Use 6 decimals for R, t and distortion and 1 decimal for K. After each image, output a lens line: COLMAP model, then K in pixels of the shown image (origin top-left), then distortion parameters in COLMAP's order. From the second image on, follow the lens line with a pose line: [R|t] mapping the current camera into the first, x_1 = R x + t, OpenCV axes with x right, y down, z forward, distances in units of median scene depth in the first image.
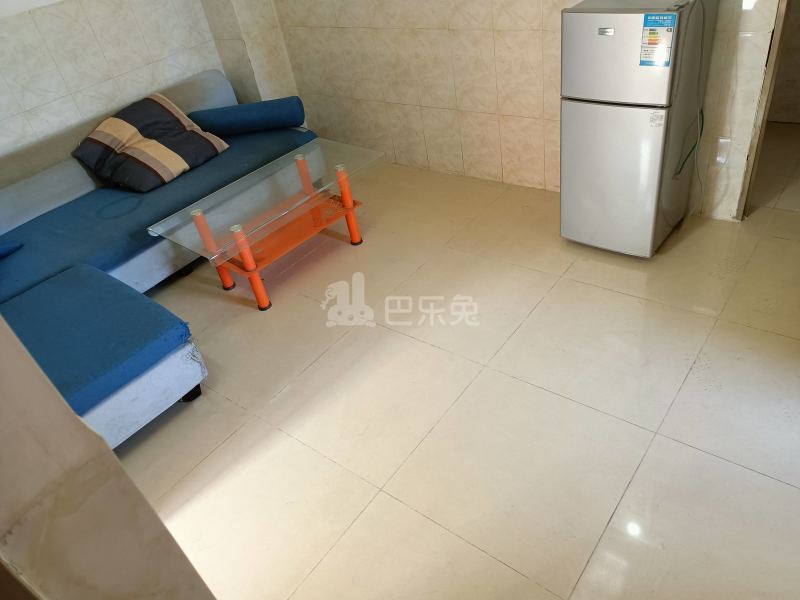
lens RADIAL K [[598.7, 0, 395.1], [0, 598.7, 305.4], [0, 0, 1]] dist [0.043504, -0.026118]
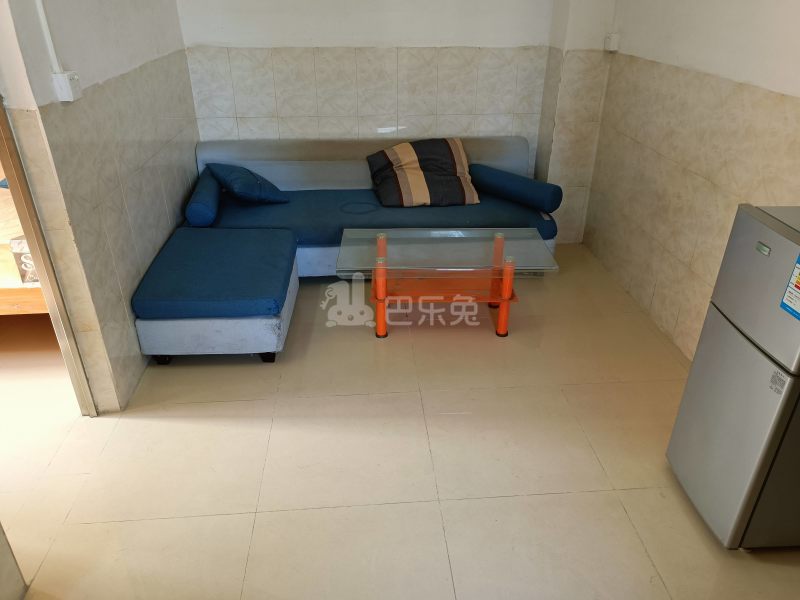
lens RADIAL K [[598.7, 0, 399.0], [0, 598.7, 299.8], [0, 0, 1]] dist [0.043504, -0.026118]
pose [[0.663639, 0.484758, -0.569730, 0.342080], [-0.534337, 0.840198, 0.092474, -0.147850], [0.523514, 0.243058, 0.816612, 0.095535]]
